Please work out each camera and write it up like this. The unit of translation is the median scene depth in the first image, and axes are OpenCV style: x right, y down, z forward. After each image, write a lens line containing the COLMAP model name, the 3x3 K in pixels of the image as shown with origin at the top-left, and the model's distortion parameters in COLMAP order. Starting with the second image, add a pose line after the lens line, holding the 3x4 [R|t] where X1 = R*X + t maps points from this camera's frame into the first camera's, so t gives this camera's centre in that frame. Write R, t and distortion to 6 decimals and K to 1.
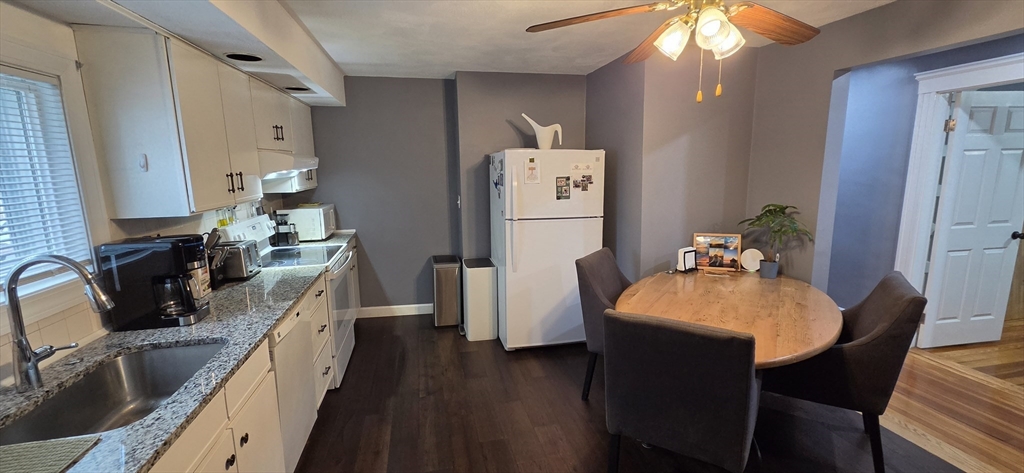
lens RADIAL K [[422.6, 0, 513.8], [0, 422.6, 233.7], [0, 0, 1]] dist [0.011263, 0.000498]
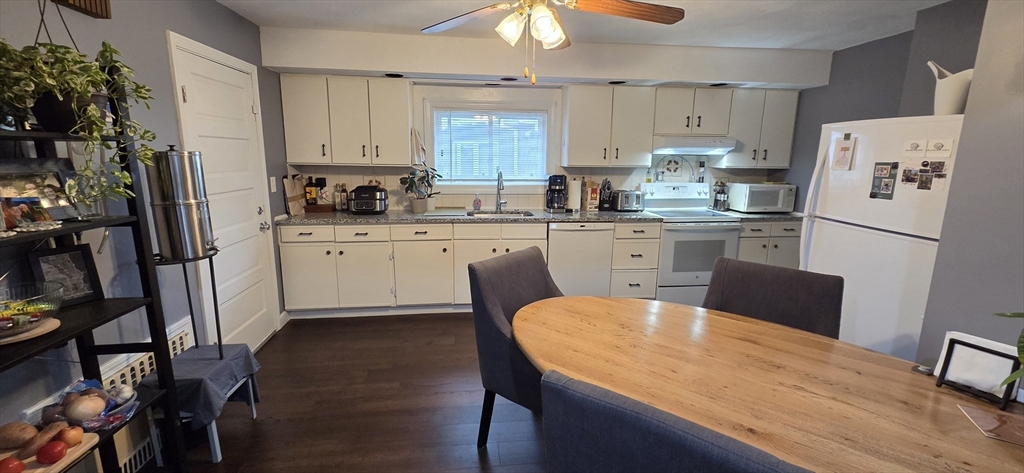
lens RADIAL K [[403.9, 0, 512.0], [0, 403.9, 236.5], [0, 0, 1]] dist [0.009626, 0.000113]
pose [[-0.092600, 0.213608, -0.972521, 0.767948], [-0.179005, 0.957233, 0.227295, -0.067728], [0.979481, 0.195134, -0.050403, 0.510772]]
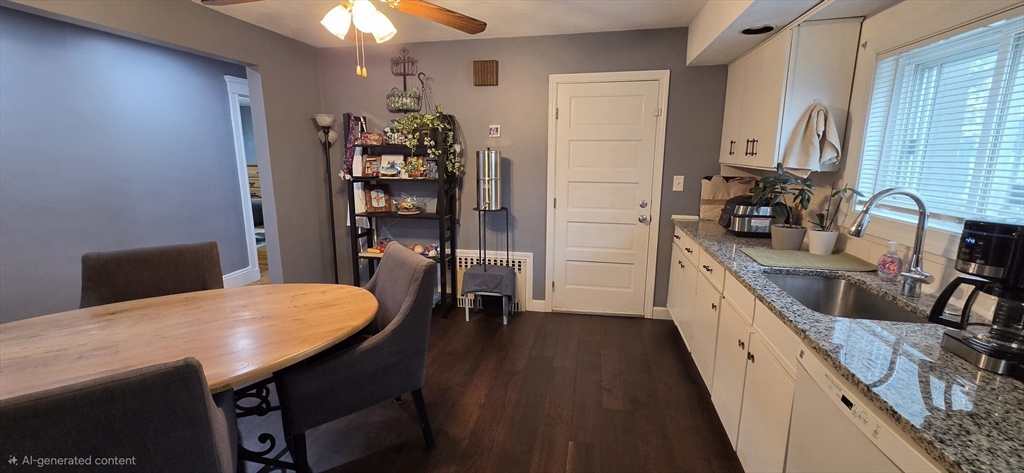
lens RADIAL K [[422.6, 0, 513.8], [0, 422.6, 233.7], [0, 0, 1]] dist [0.011263, 0.000498]
pose [[-0.918974, -0.061633, 0.389471, -0.207840], [0.078983, 0.938921, 0.334946, -0.122371], [-0.386326, 0.338569, -0.857976, 0.947803]]
